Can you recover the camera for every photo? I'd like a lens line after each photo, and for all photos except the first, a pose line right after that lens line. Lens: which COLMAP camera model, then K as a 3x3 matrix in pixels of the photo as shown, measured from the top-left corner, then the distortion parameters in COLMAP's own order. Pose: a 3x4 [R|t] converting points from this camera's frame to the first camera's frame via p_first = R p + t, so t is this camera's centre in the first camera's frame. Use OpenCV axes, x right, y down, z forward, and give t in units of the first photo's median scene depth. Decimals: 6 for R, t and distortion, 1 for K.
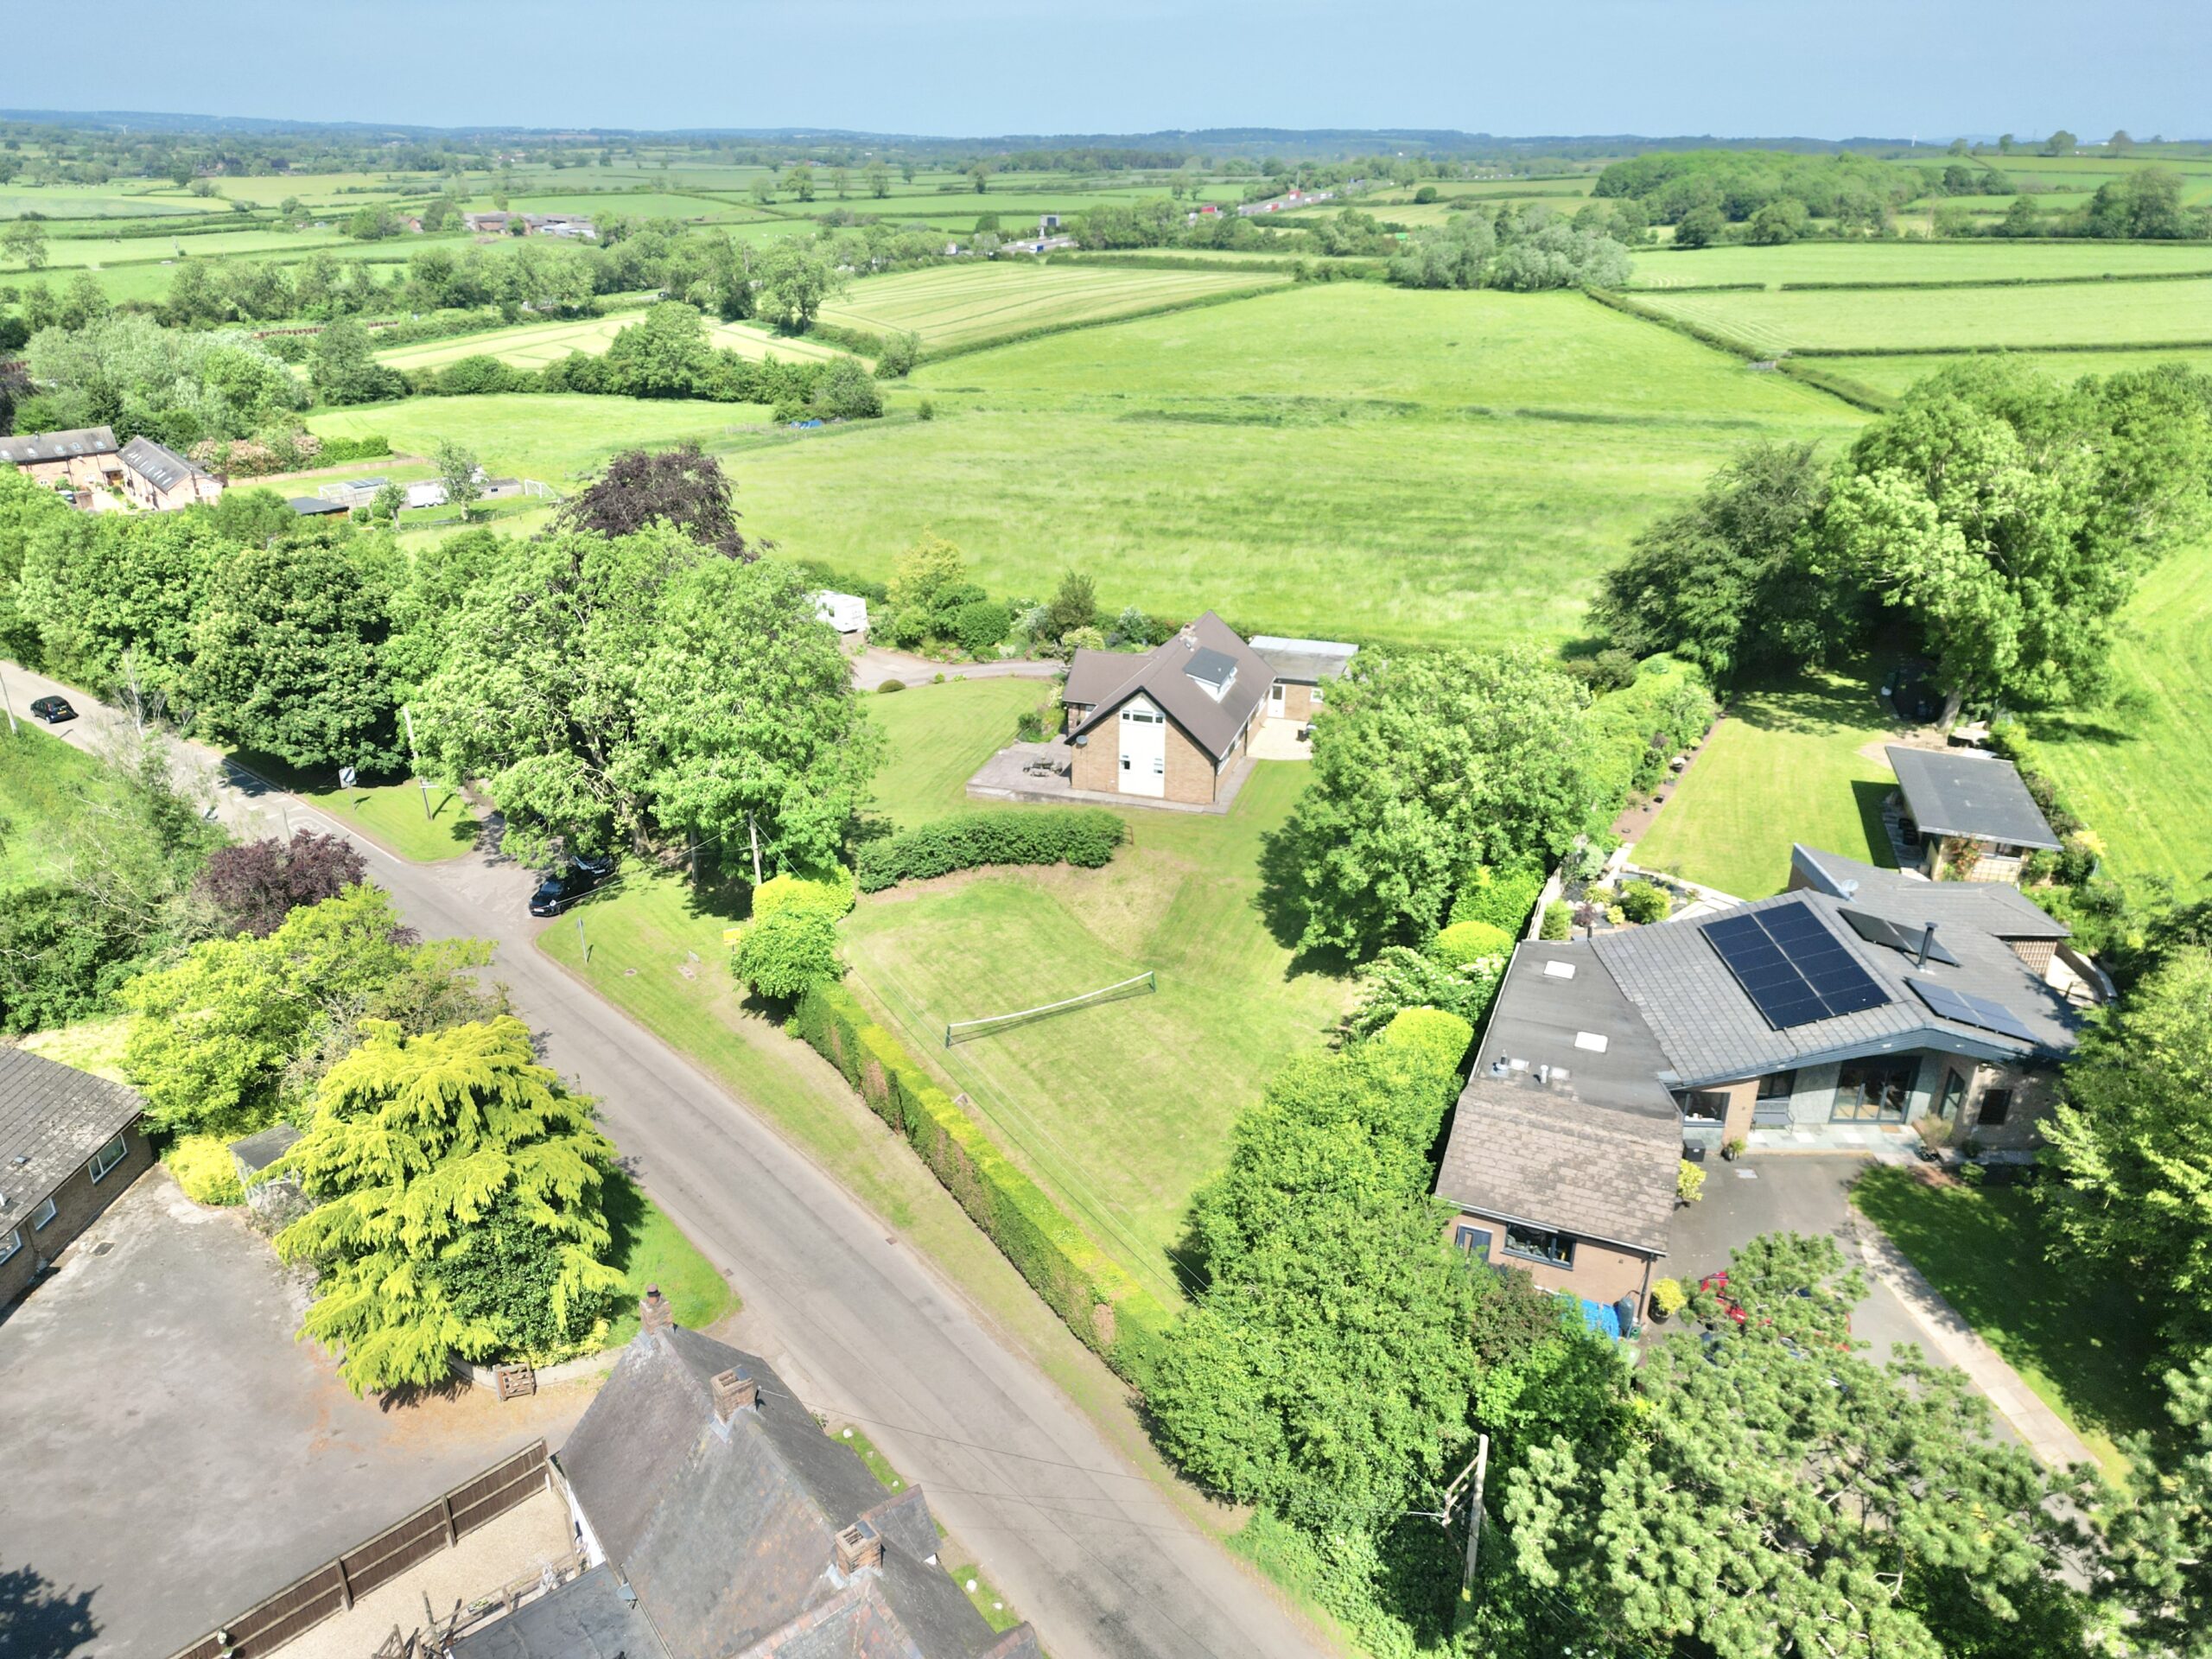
lens RADIAL K [[1514.3, 0, 1107.0], [0, 1514.3, 833.7], [0, 0, 1]] dist [0.022737, -0.001868]
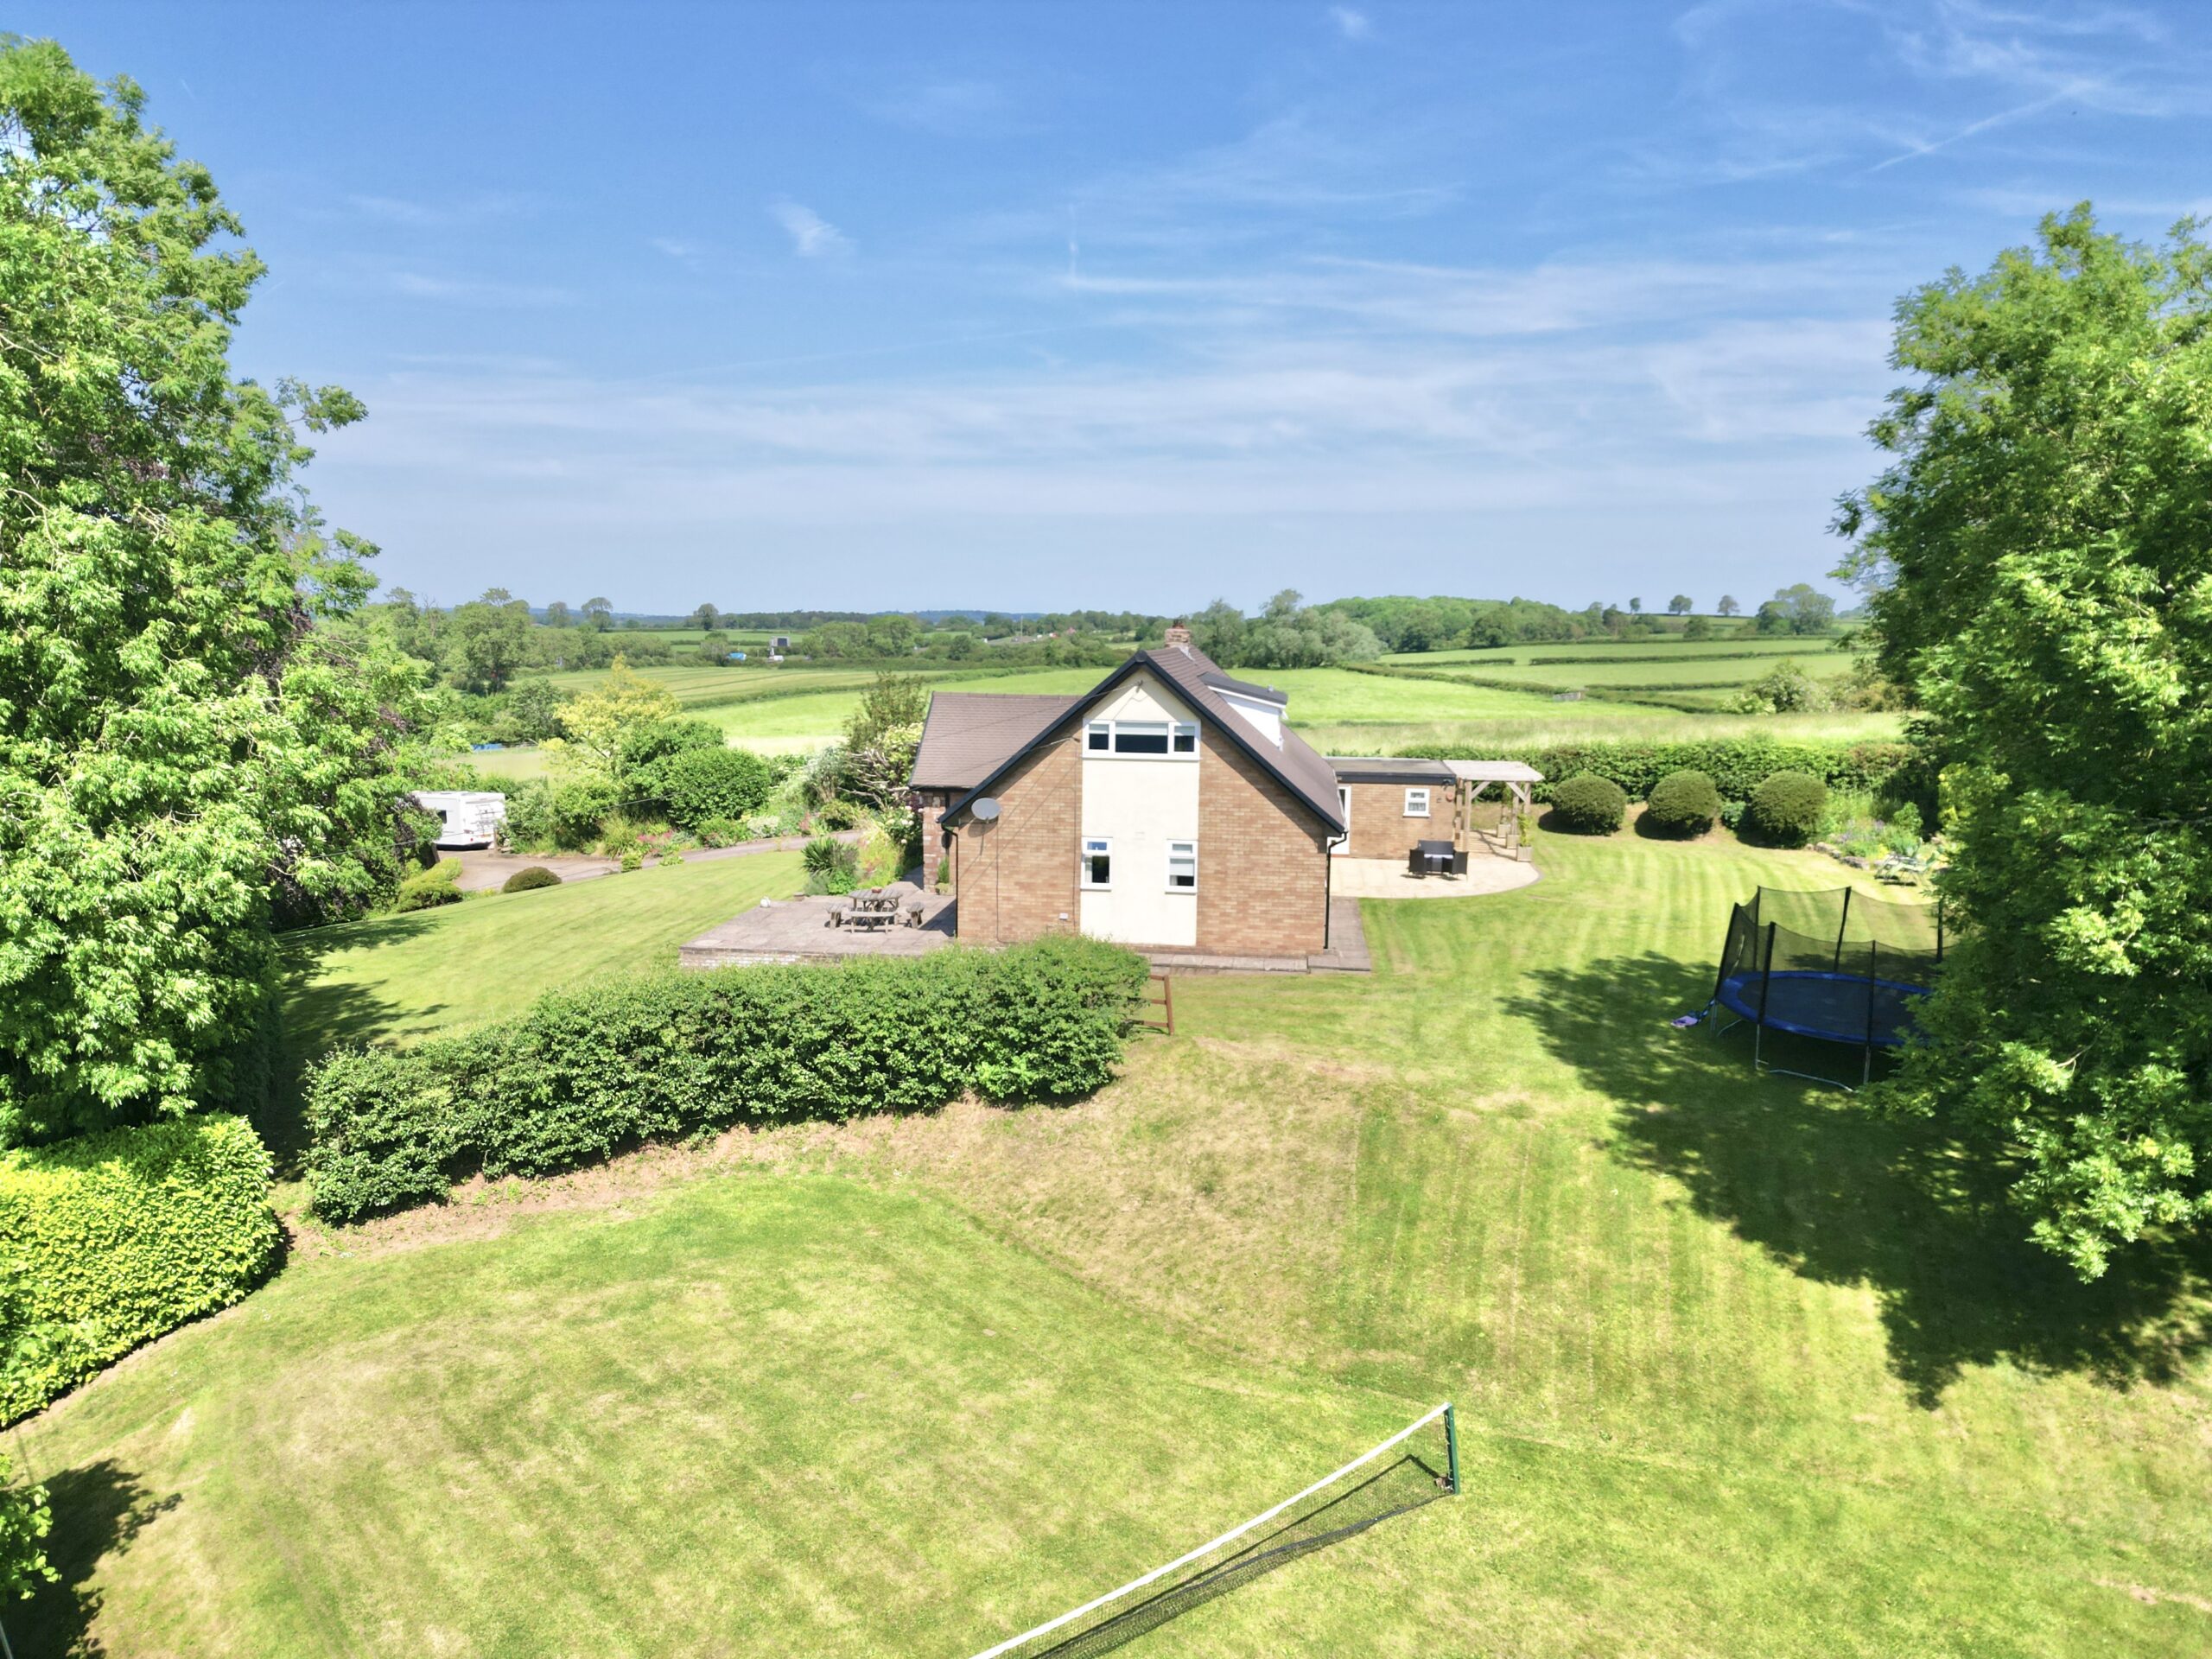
lens RADIAL K [[1514.3, 0, 1103.3], [0, 1514.3, 814.6], [0, 0, 1]] dist [0.022737, -0.001868]
pose [[0.984150, -0.011589, 0.176957, -0.058054], [0.064515, 0.952884, -0.296395, 0.060342], [-0.165185, 0.303114, 0.938529, 0.645579]]
